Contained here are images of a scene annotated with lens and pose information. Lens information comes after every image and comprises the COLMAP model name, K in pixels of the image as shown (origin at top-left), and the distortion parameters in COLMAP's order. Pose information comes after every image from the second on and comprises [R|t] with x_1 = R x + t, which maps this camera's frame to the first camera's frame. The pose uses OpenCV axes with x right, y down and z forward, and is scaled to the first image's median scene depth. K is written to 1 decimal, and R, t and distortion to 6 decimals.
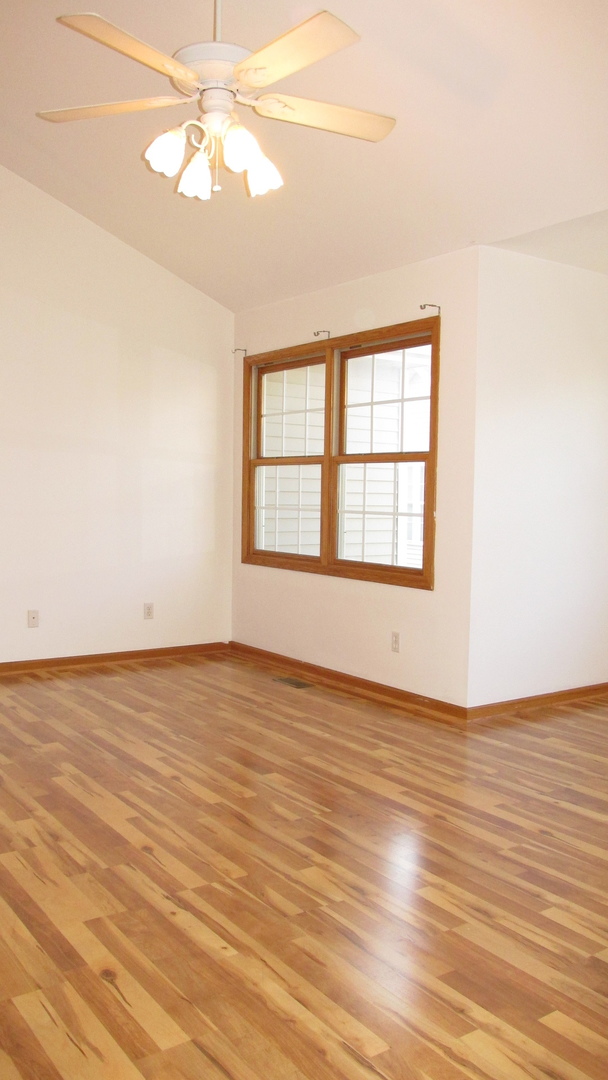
lens RADIAL K [[894.6, 0, 304.7], [0, 894.6, 532.6], [0, 0, 1]] dist [-0.040006, 0.015815]
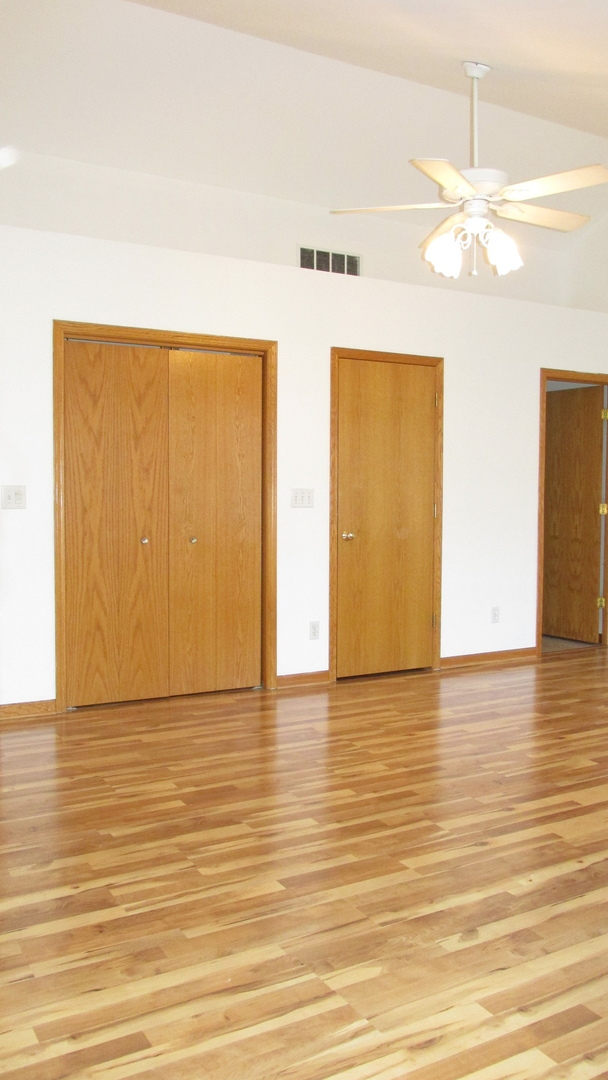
lens RADIAL K [[894.6, 0, 304.7], [0, 894.6, 532.6], [0, 0, 1]] dist [-0.040006, 0.015815]
pose [[-0.090712, 0.028976, -0.995456, 1.039337], [-0.048015, 0.998287, 0.033434, -0.024908], [0.994719, 0.050829, -0.089166, 0.721398]]
